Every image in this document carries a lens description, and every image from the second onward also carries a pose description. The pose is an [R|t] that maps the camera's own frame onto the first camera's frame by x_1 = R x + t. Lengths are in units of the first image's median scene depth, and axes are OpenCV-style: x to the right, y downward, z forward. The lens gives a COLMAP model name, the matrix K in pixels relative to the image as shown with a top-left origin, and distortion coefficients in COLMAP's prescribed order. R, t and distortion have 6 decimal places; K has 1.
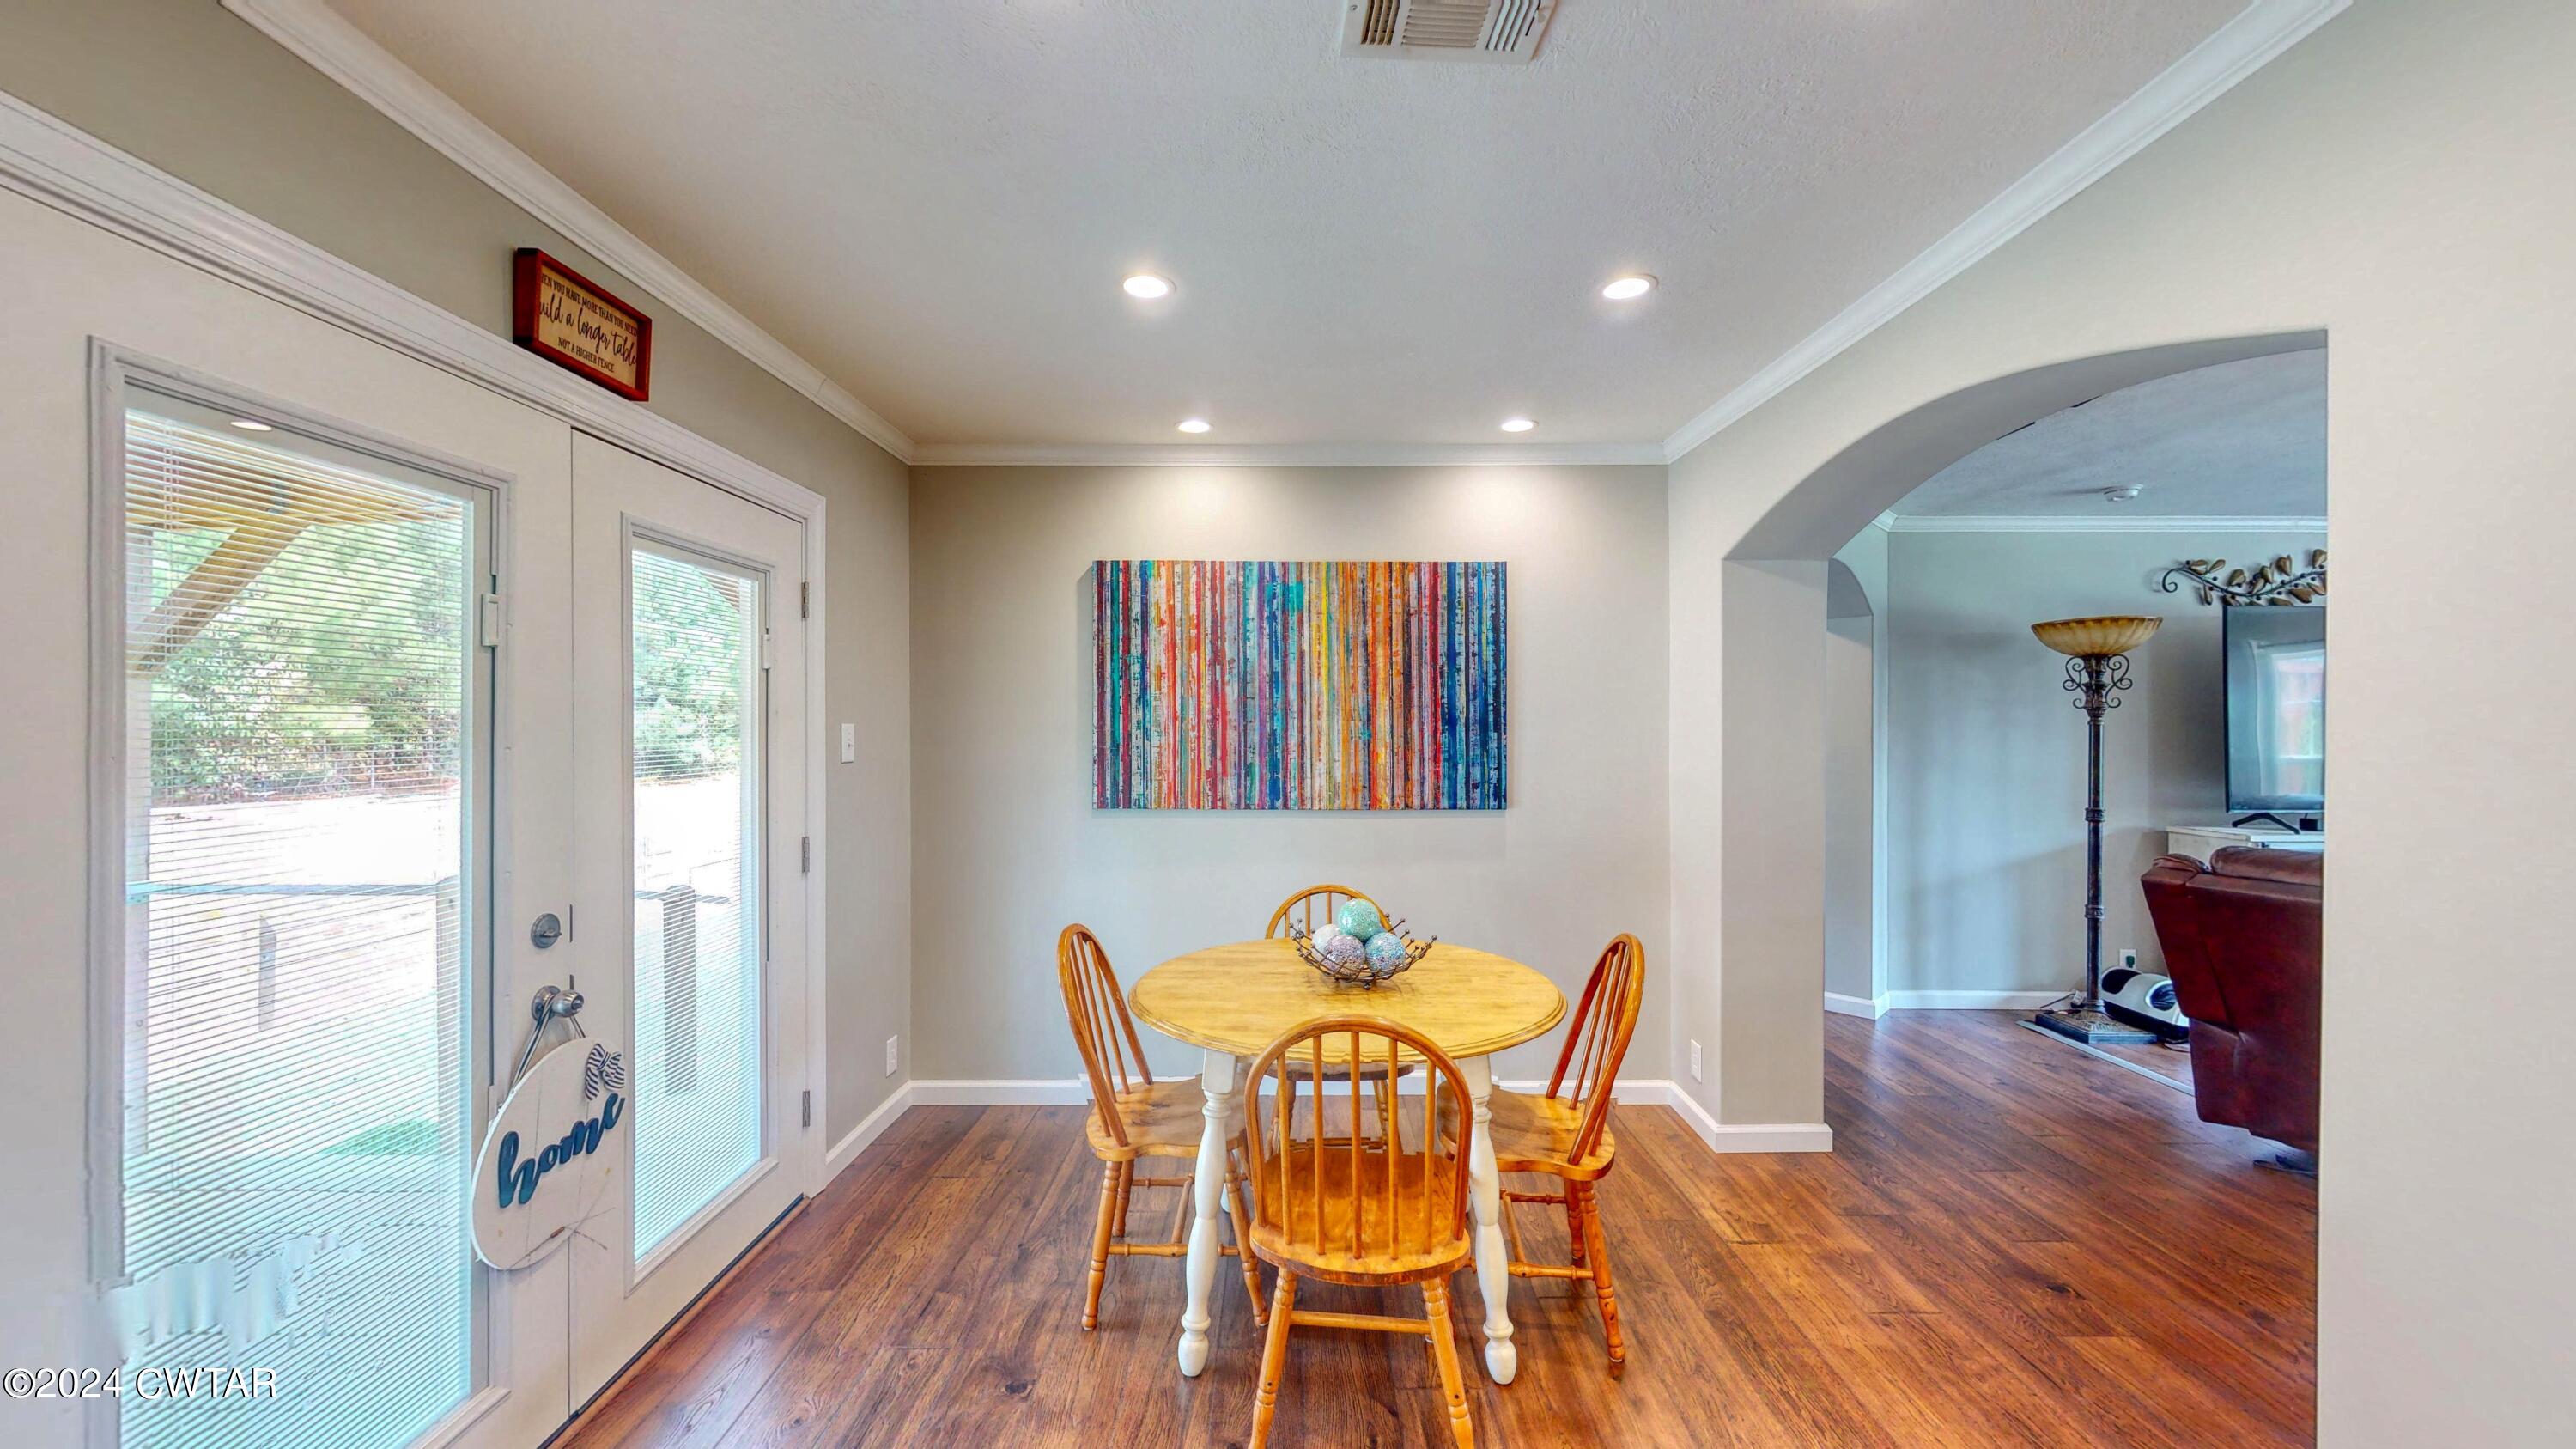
lens RADIAL K [[948.7, 0, 1288.0], [0, 948.7, 724.5], [0, 0, 1]] dist [0.000705, -0.000098]
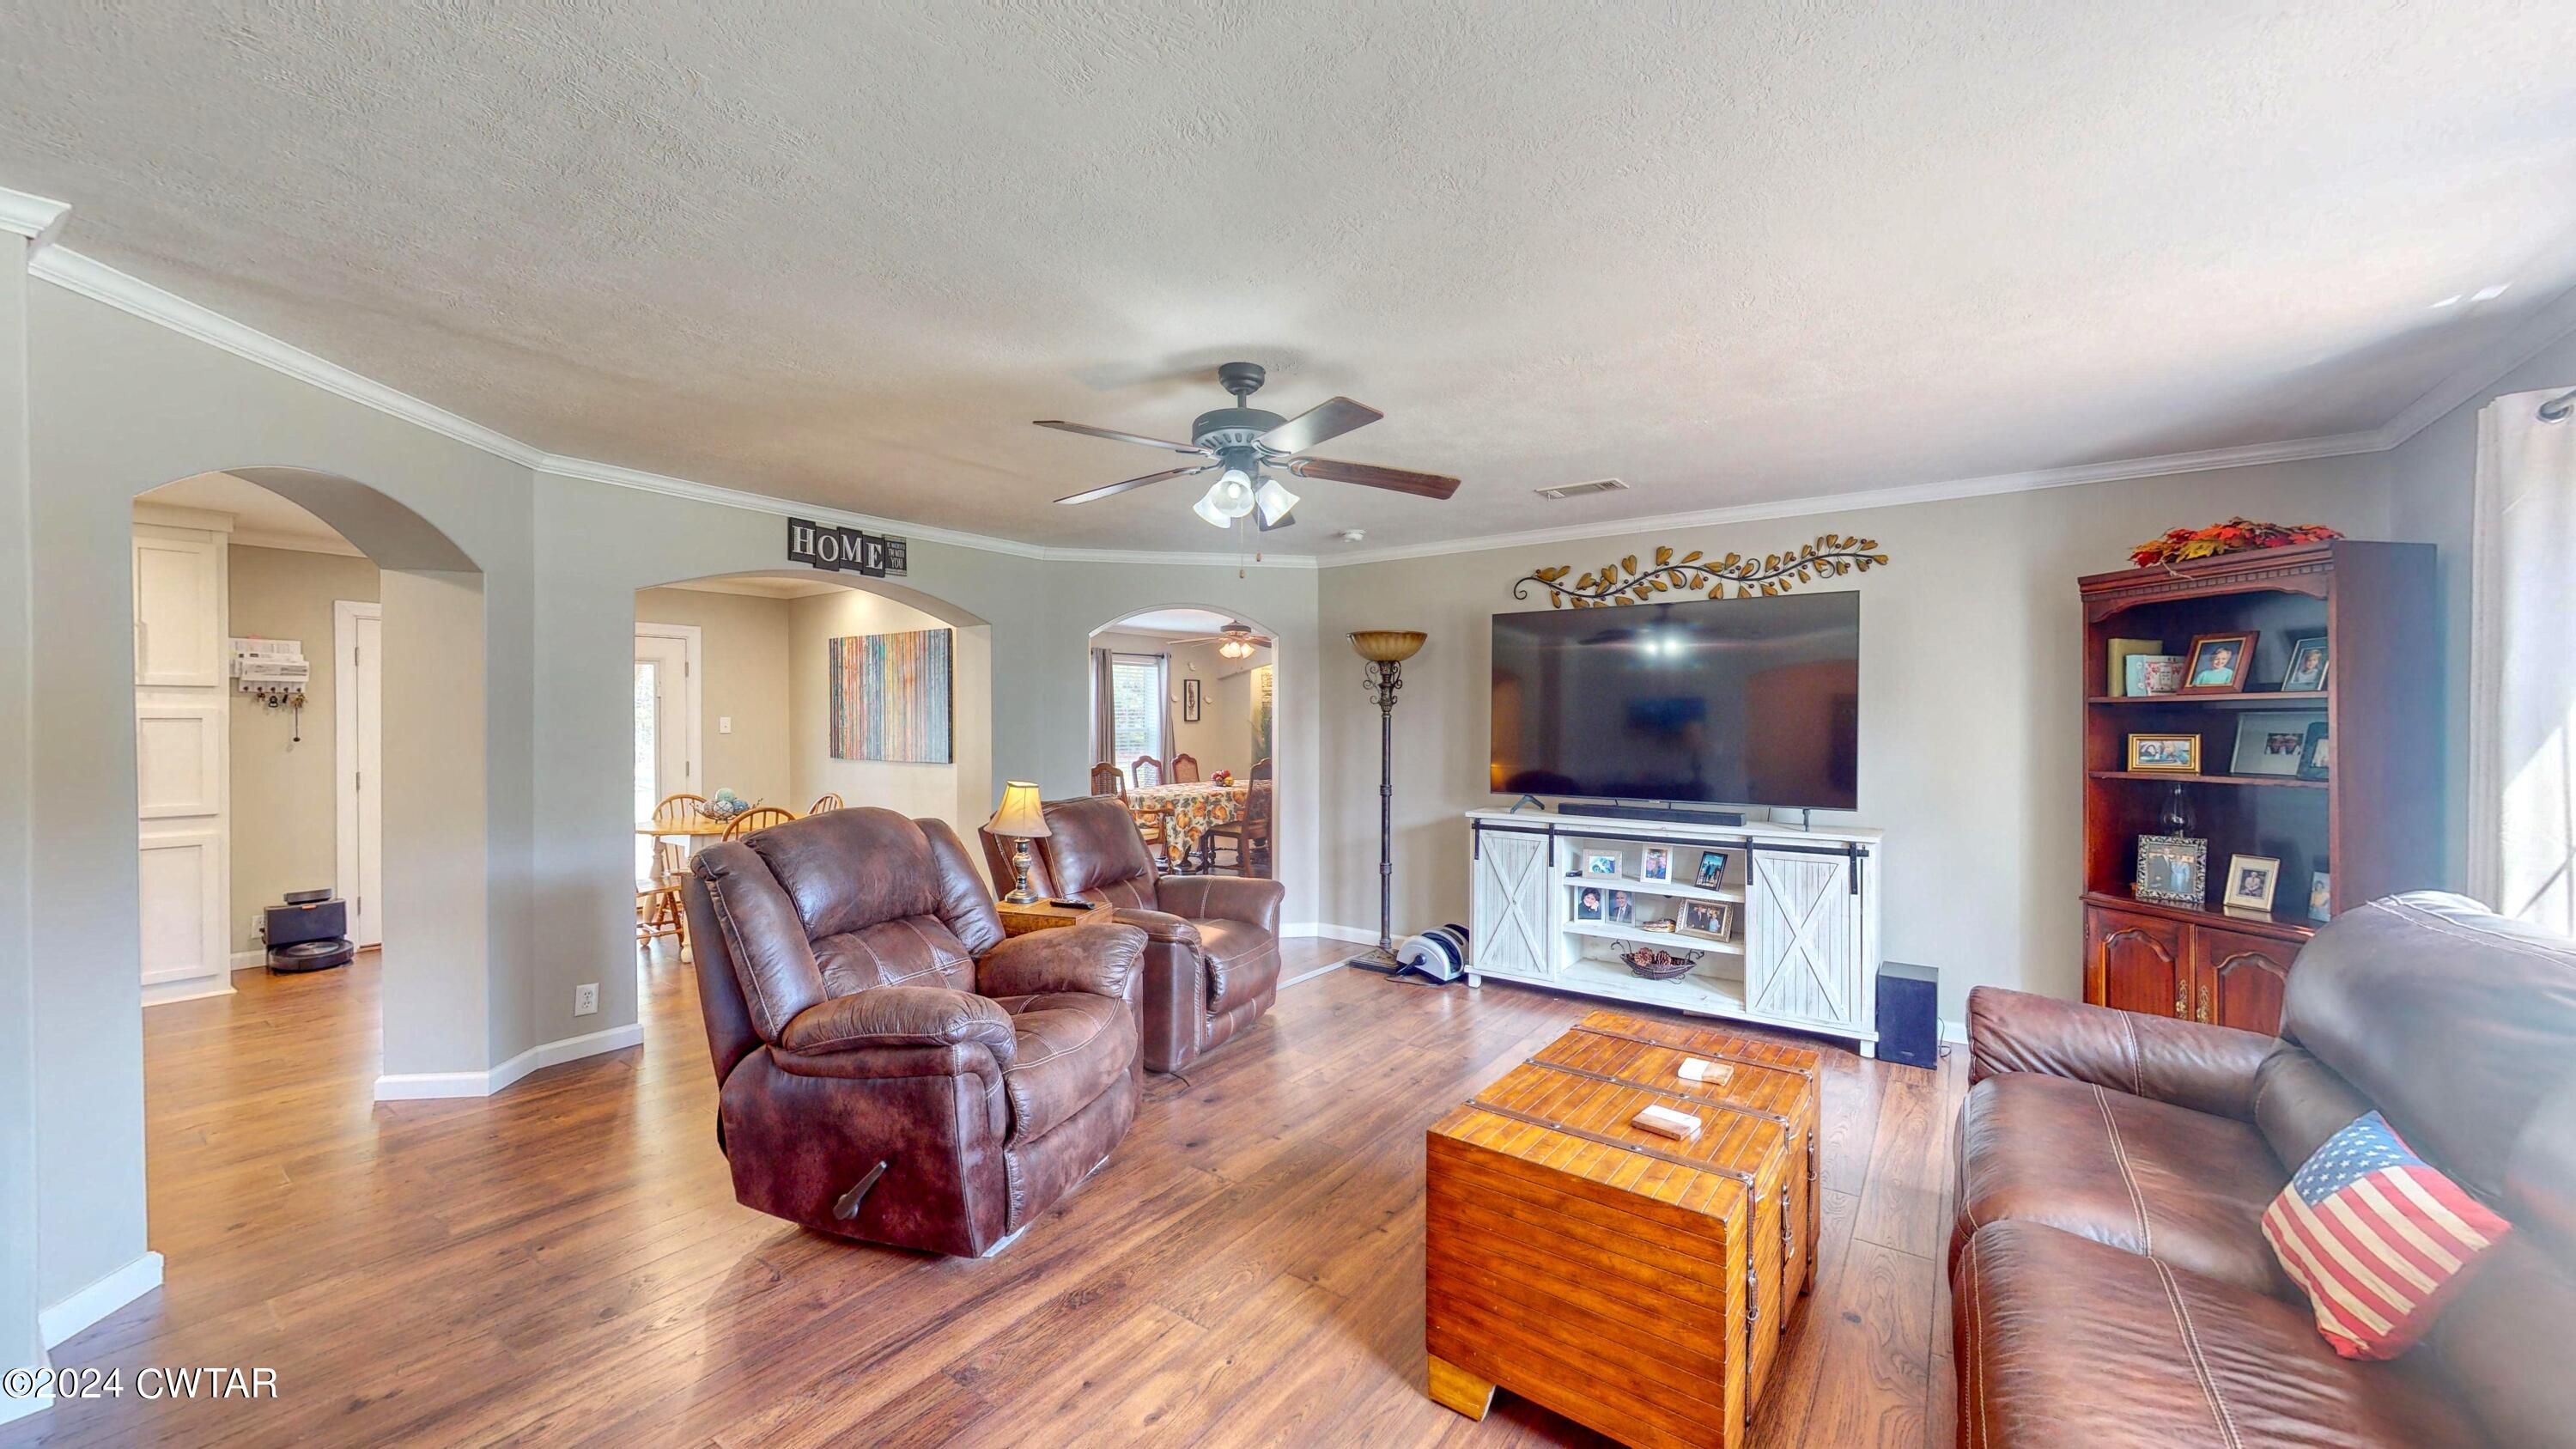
lens RADIAL K [[948.7, 0, 1288.0], [0, 948.7, 724.5], [0, 0, 1]] dist [0.000705, -0.000098]
pose [[0.813164, 0.002965, -0.582027, 1.825679], [0.000255, 0.999985, 0.005450, 0.005242], [0.582035, -0.004580, 0.813151, -0.106310]]
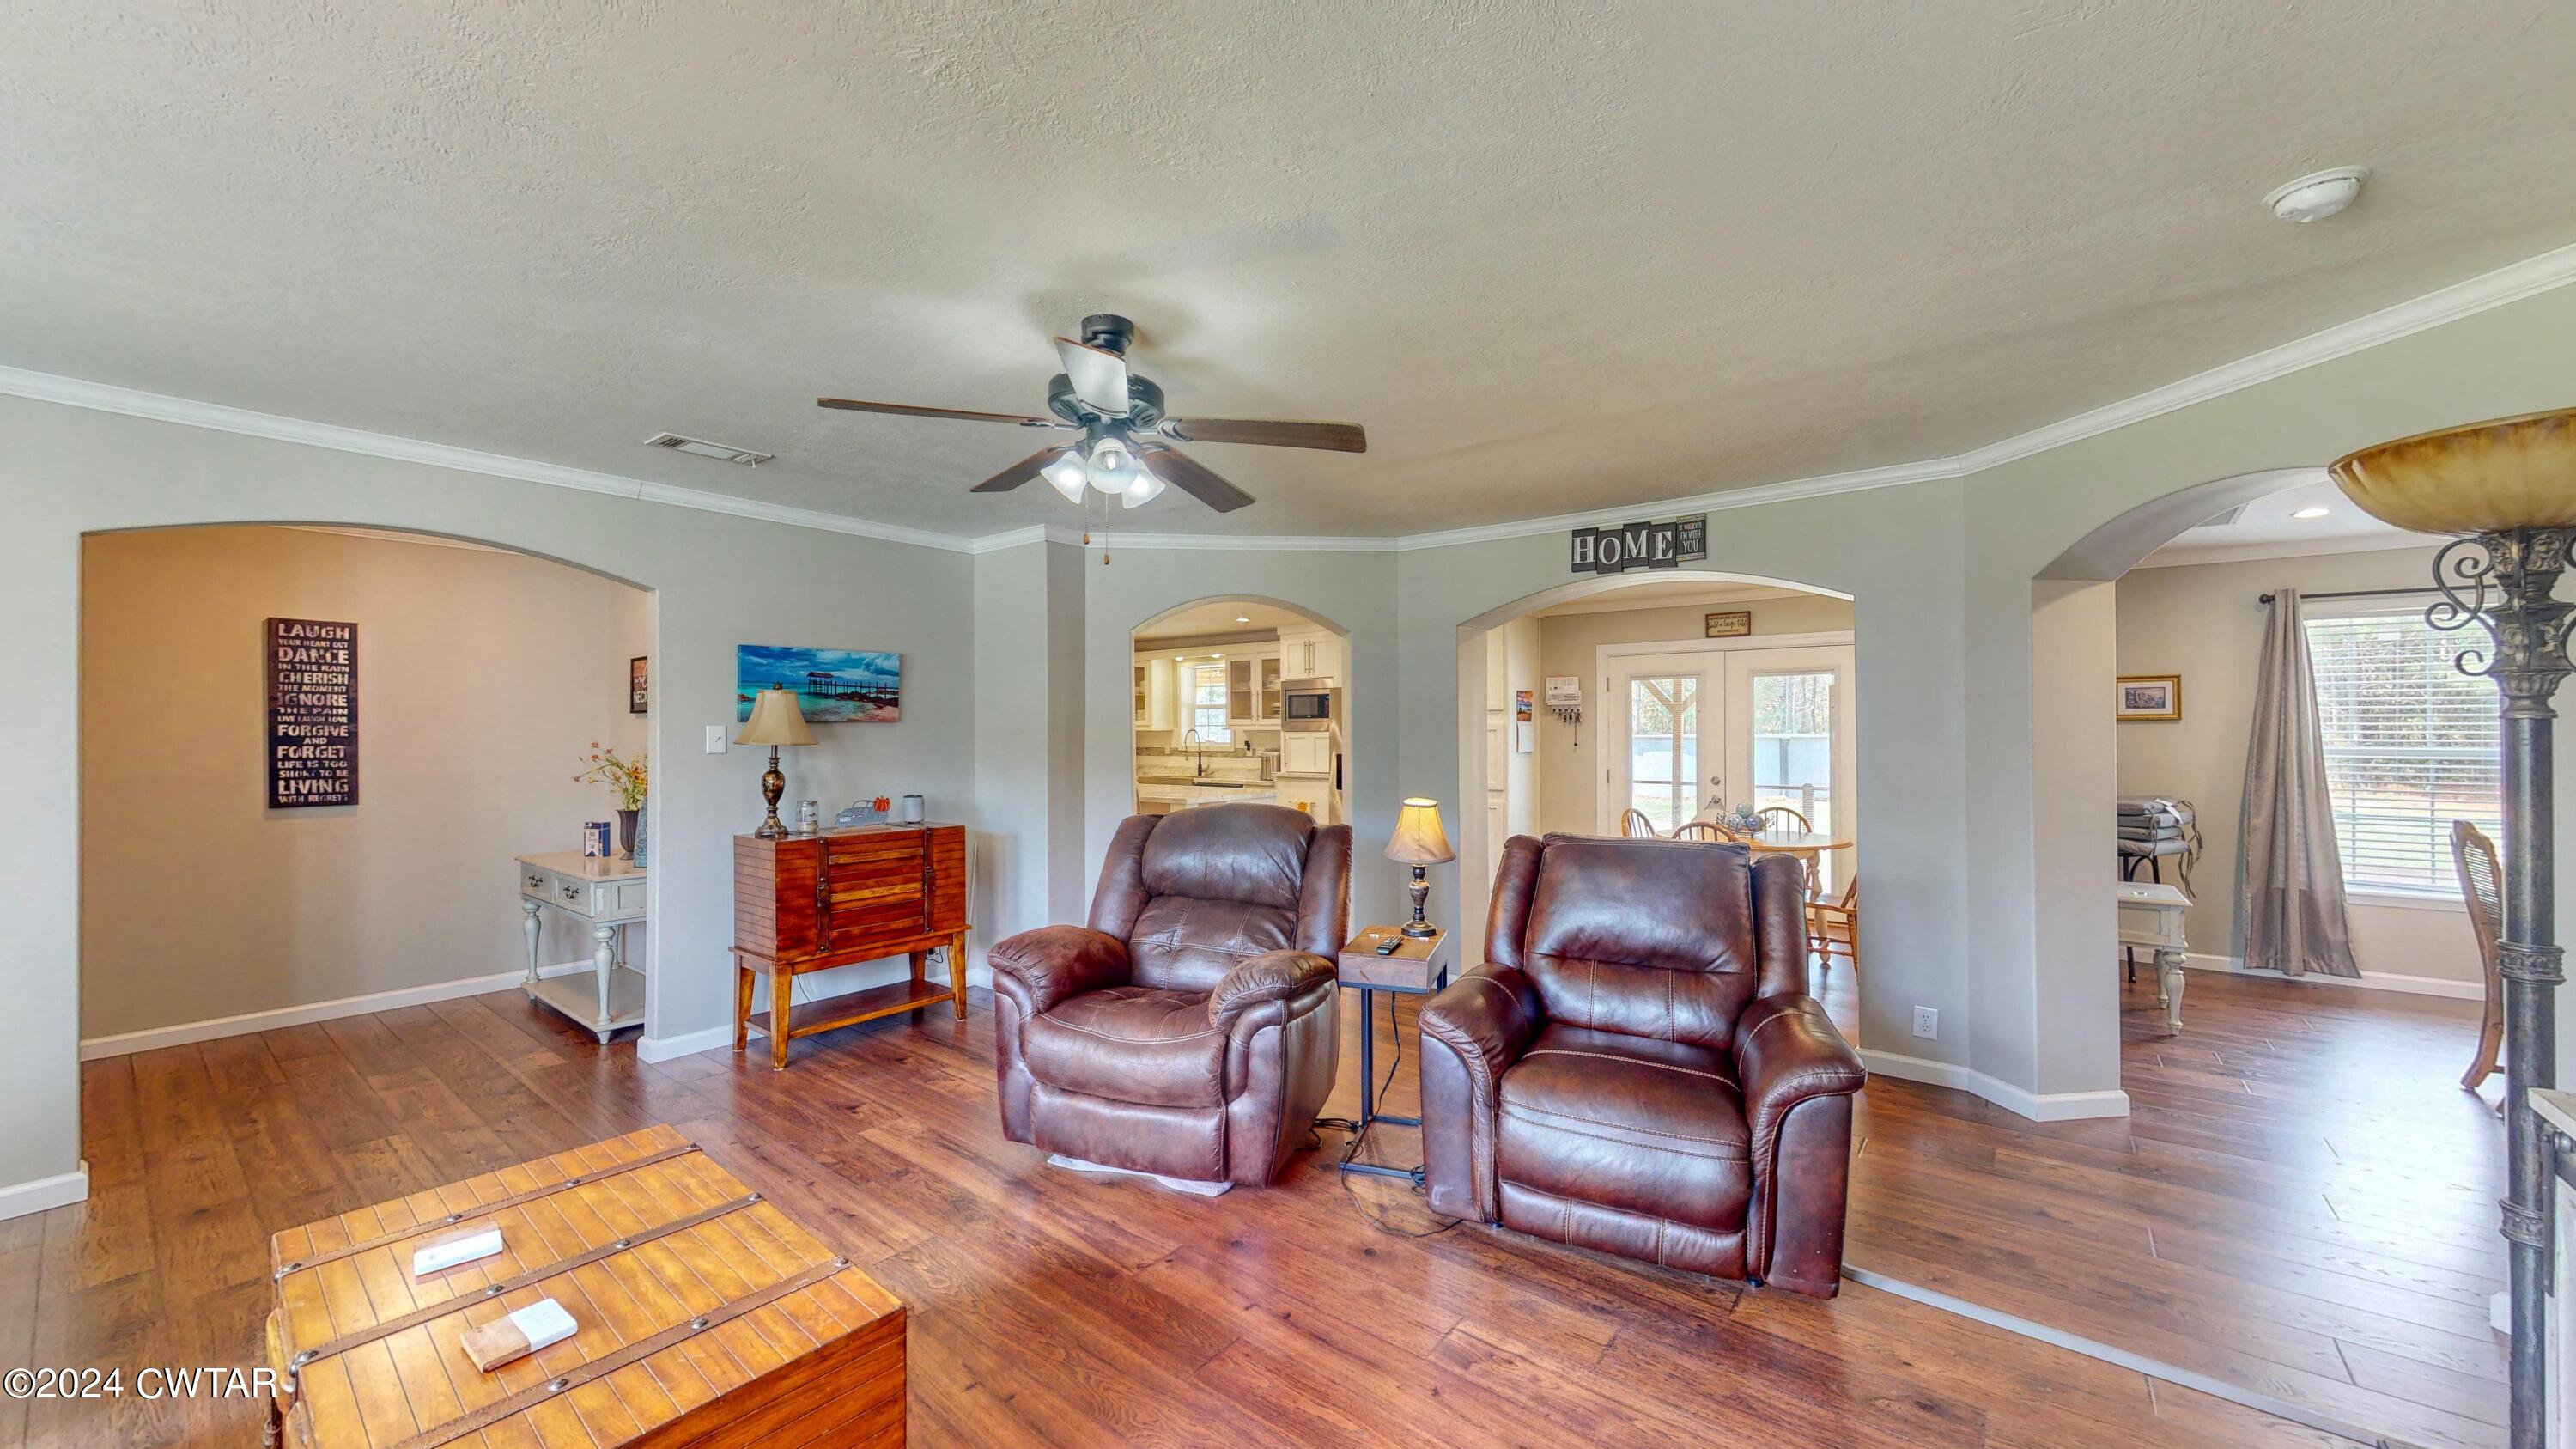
lens RADIAL K [[948.7, 0, 1288.0], [0, 948.7, 724.5], [0, 0, 1]] dist [0.000705, -0.000098]
pose [[-0.618068, -0.007627, -0.786088, 1.788802], [-0.001023, 0.999960, -0.008897, 0.009753], [0.786124, -0.004695, -0.618051, 1.060038]]
